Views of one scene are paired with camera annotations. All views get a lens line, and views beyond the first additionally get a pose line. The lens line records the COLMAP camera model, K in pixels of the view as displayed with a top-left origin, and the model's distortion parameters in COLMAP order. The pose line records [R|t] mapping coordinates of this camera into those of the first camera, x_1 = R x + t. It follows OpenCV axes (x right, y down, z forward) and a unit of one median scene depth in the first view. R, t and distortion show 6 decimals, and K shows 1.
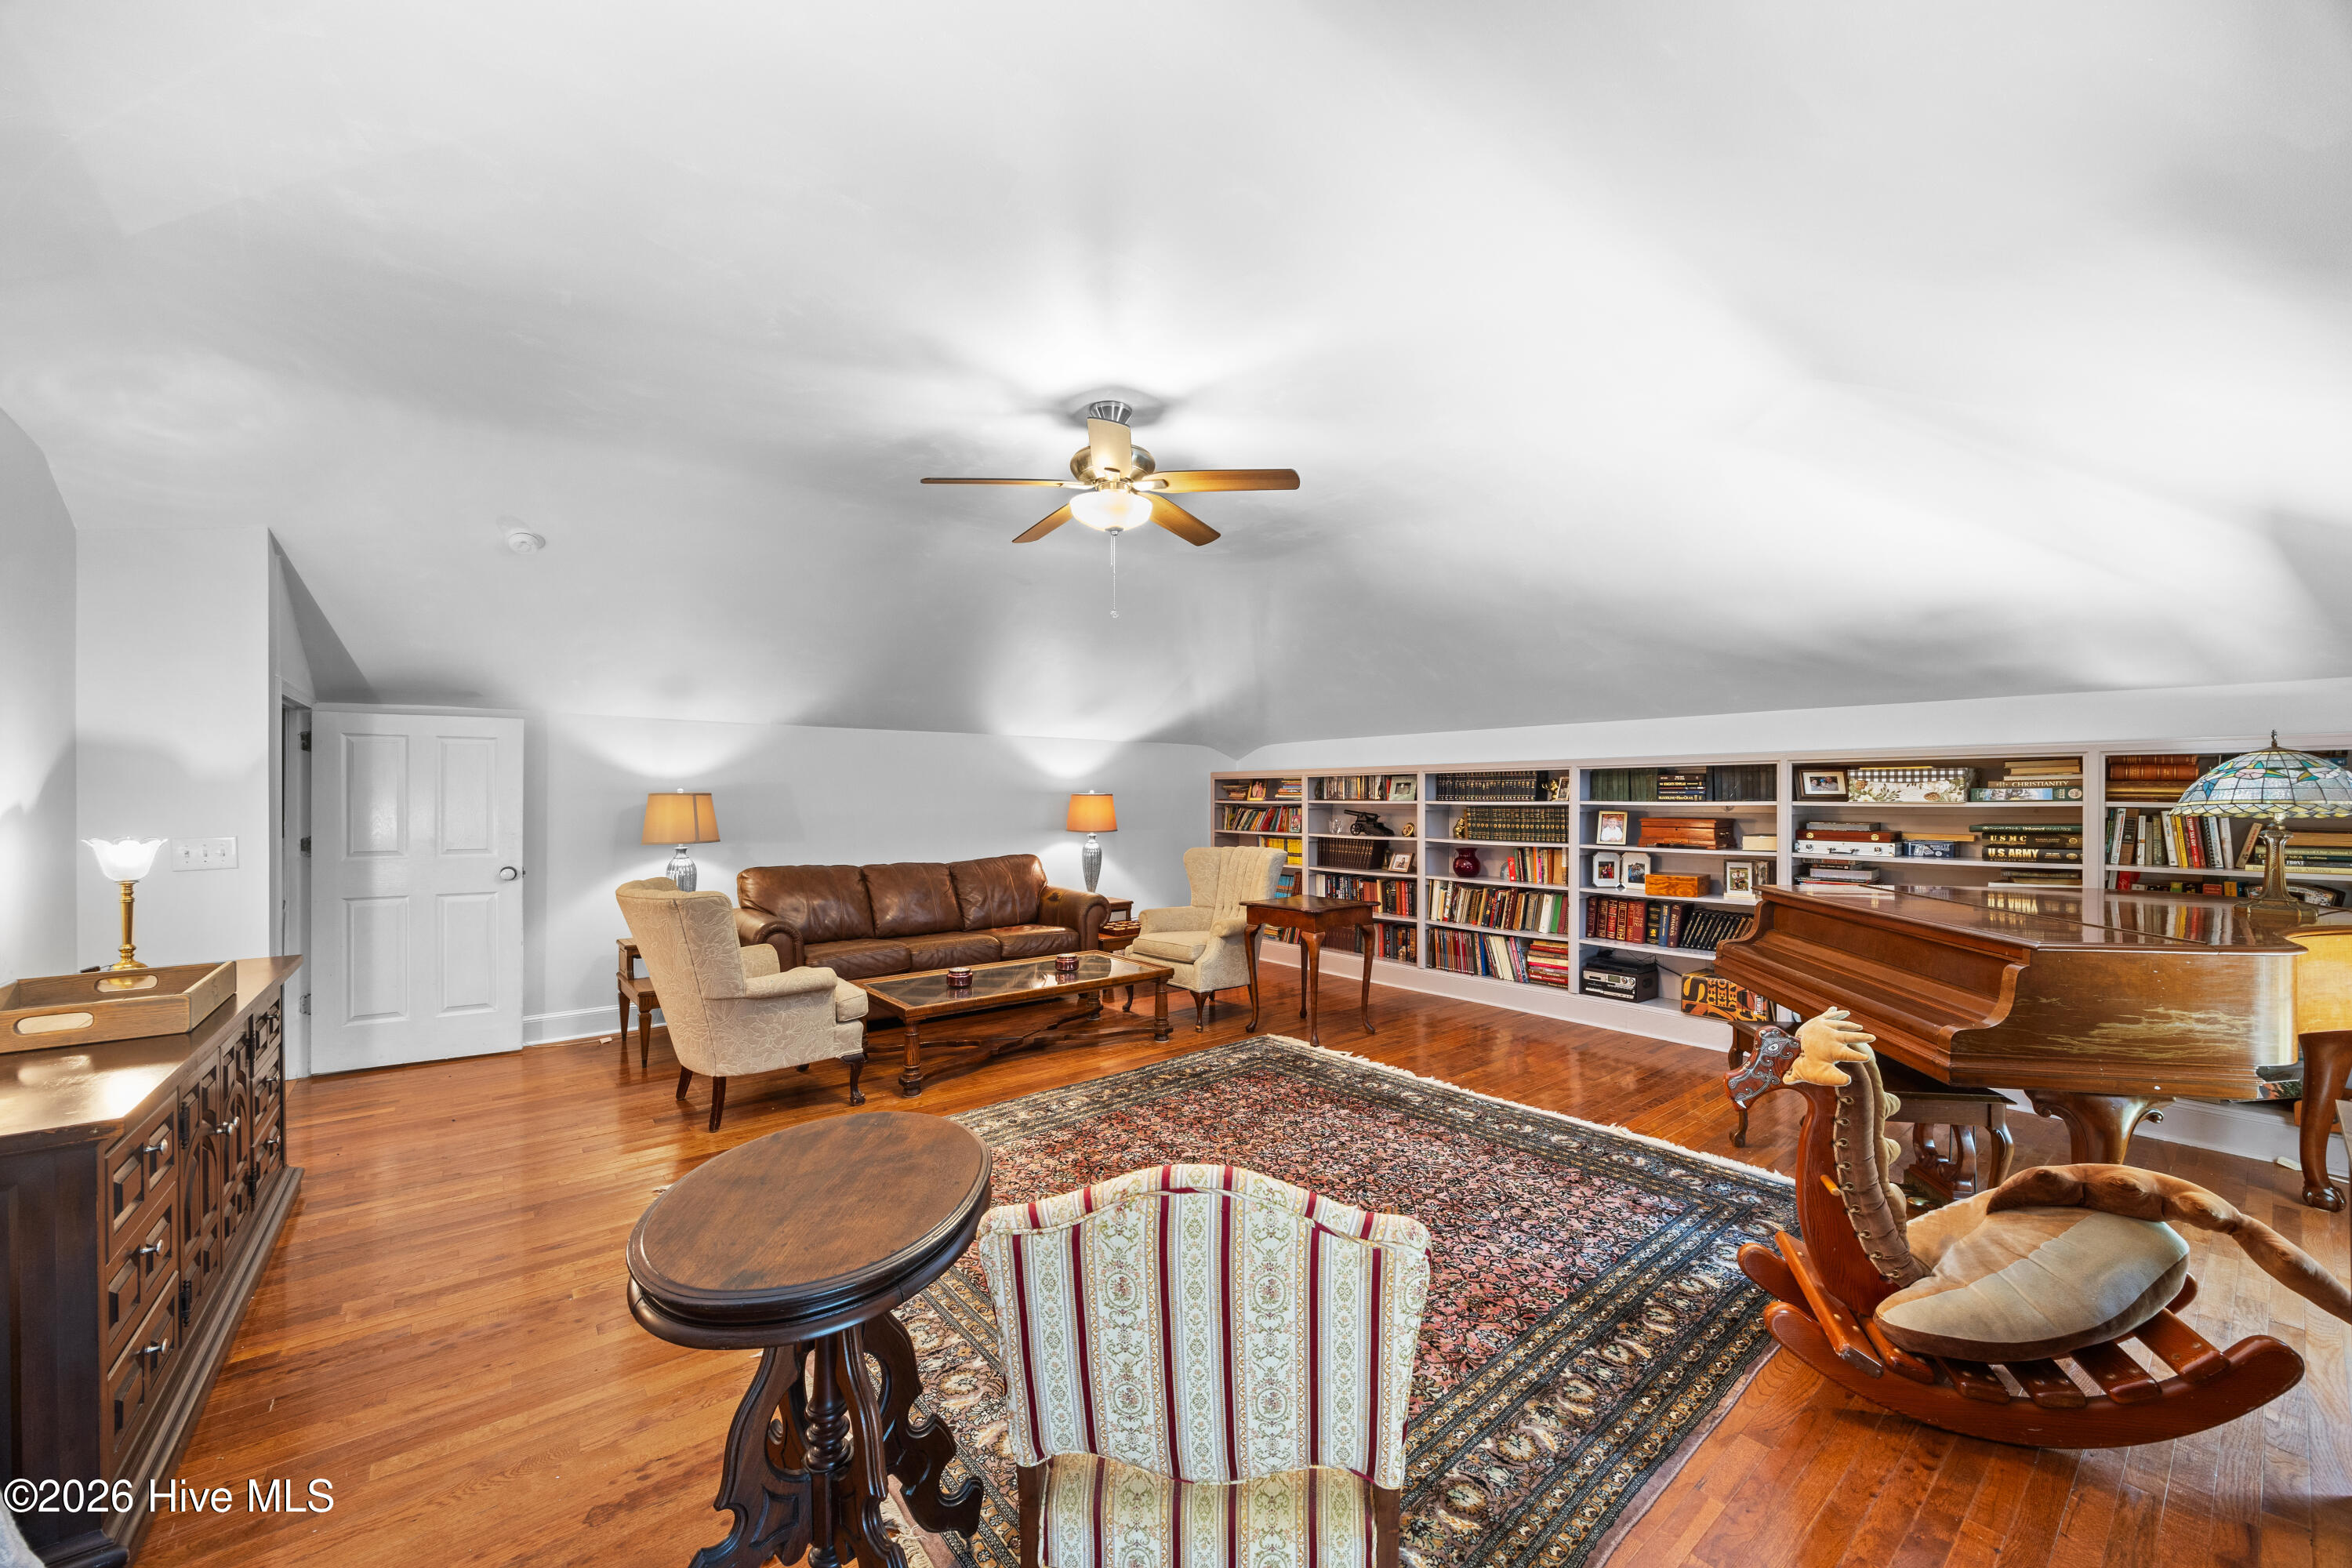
lens RADIAL K [[894.7, 0, 1185.2], [0, 894.7, 801.1], [0, 0, 1]] dist [-0.000069, 0.000264]
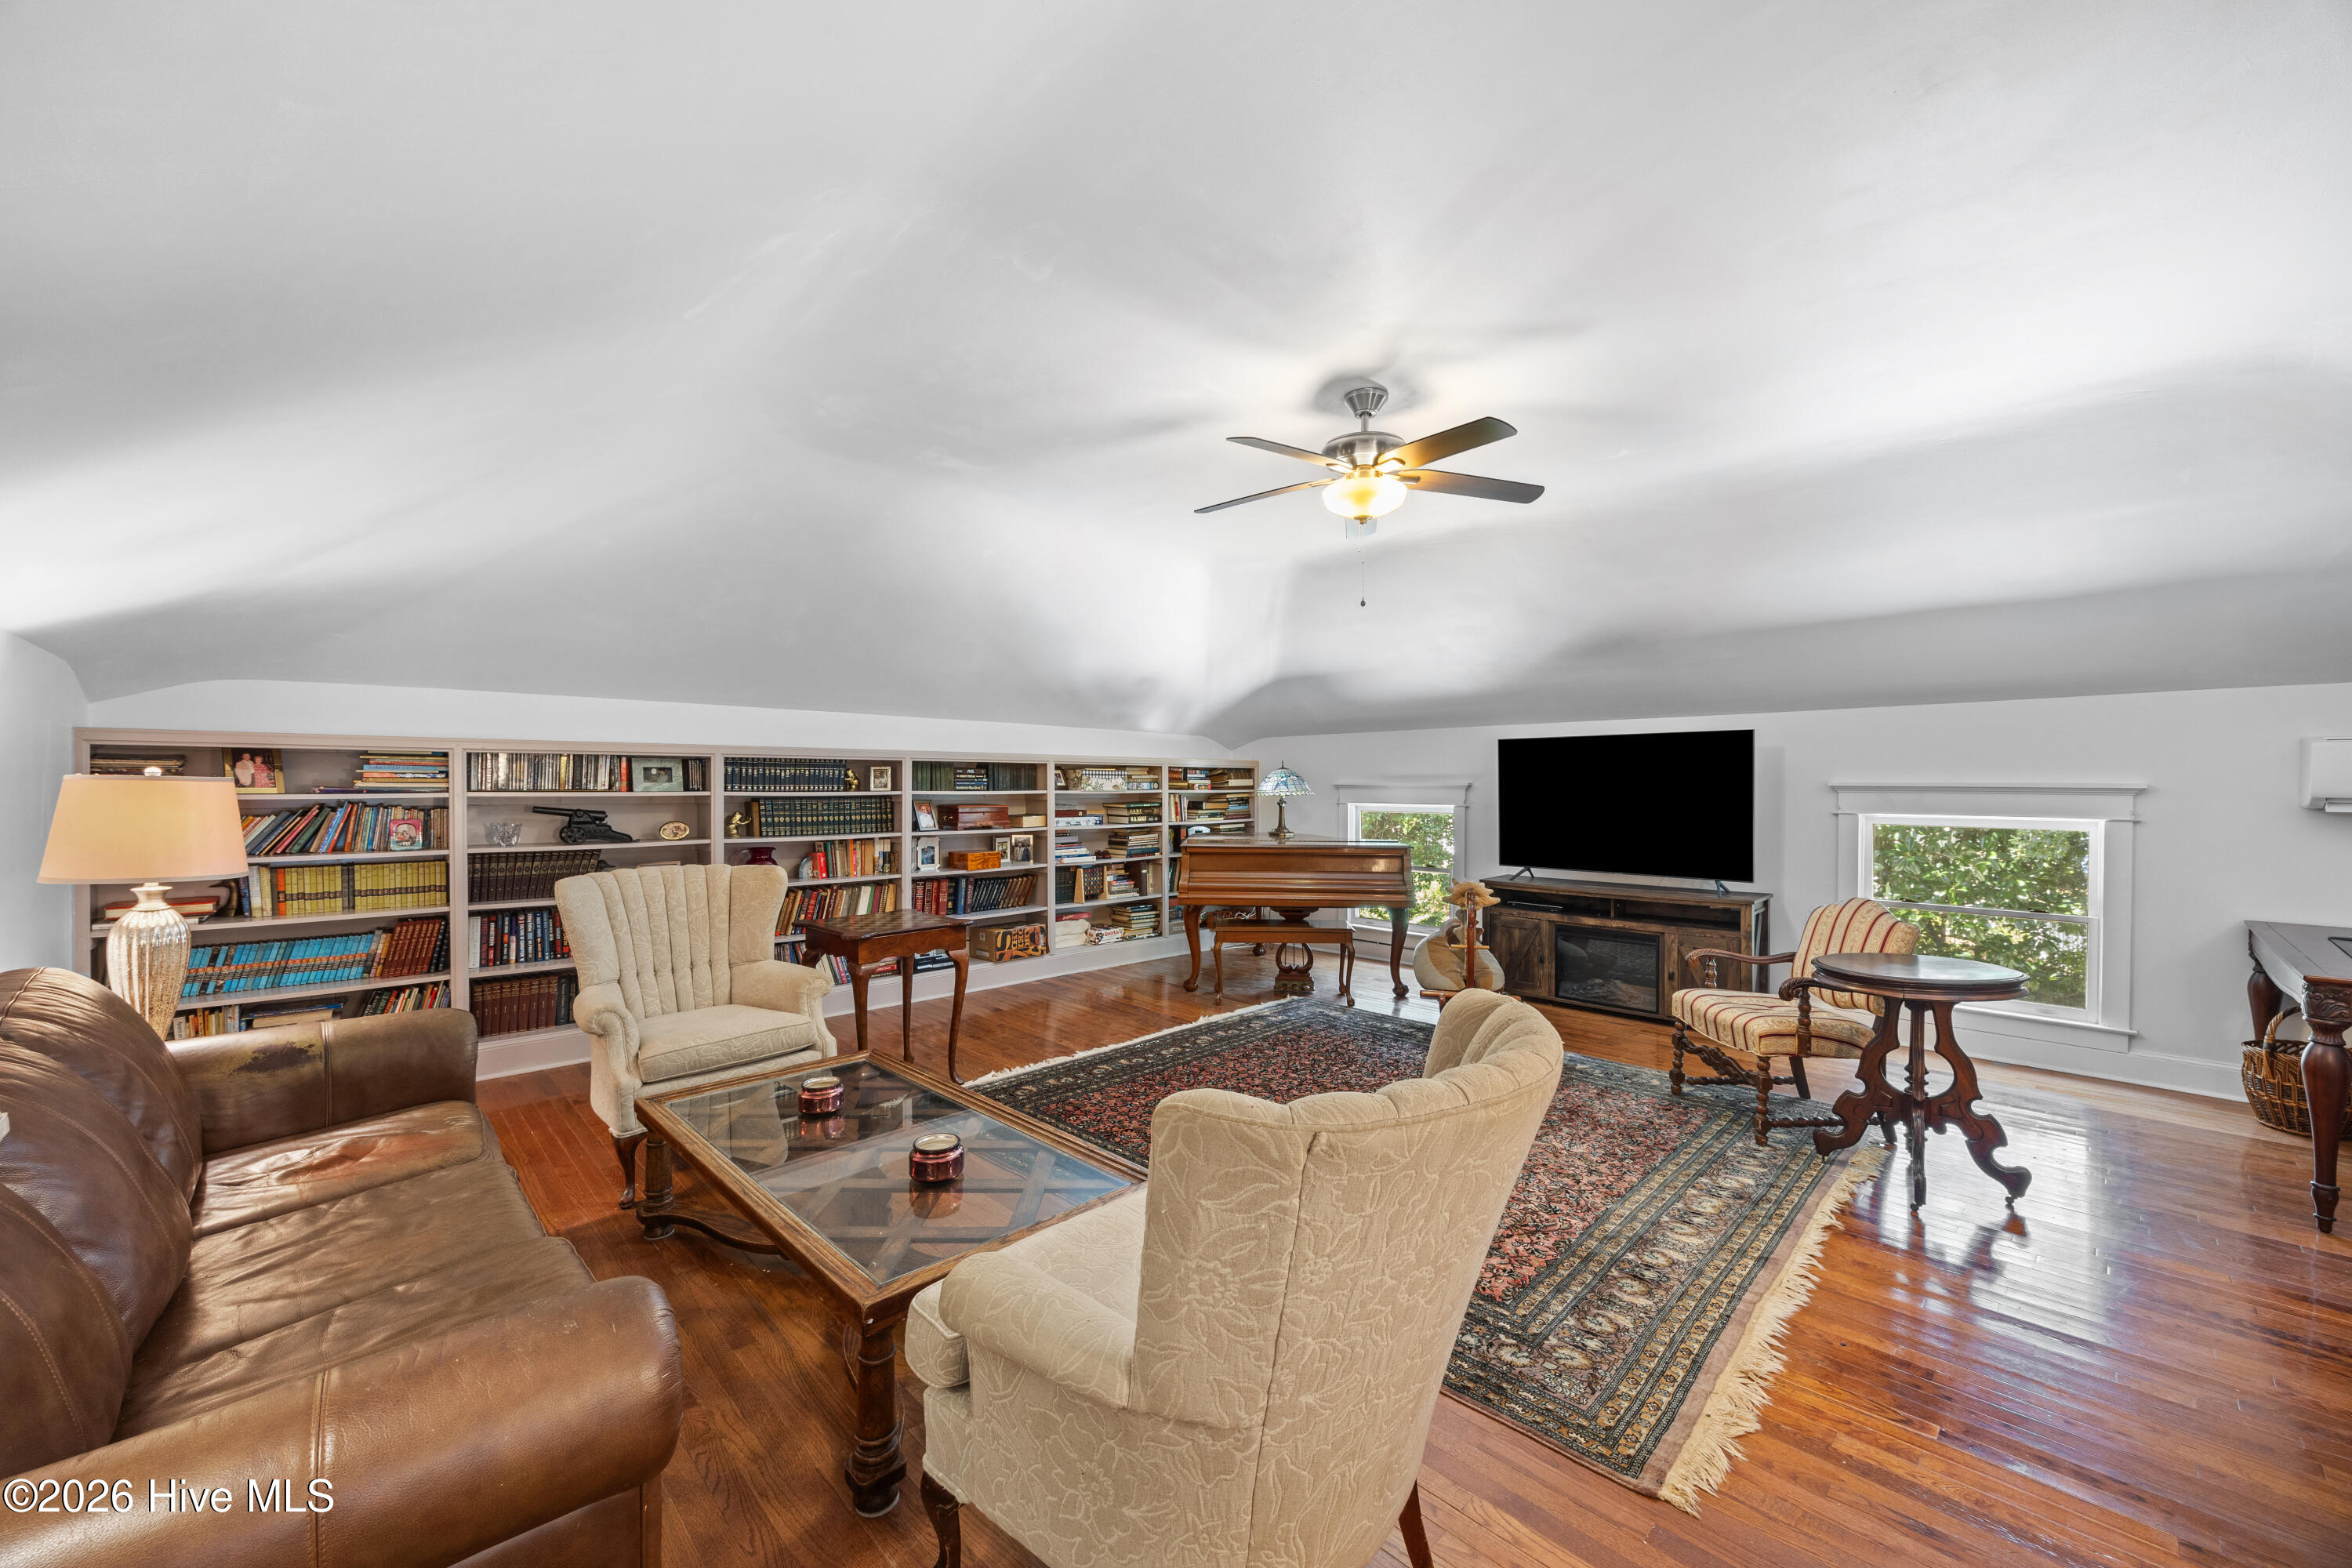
lens RADIAL K [[894.7, 0, 1186.9], [0, 894.7, 786.3], [0, 0, 1]] dist [-0.000069, 0.000264]
pose [[-0.075213, 0.003488, 0.997161, -0.698359], [0.004386, 0.999985, -0.003167, -0.001009], [-0.997158, 0.004135, -0.075227, 0.842383]]
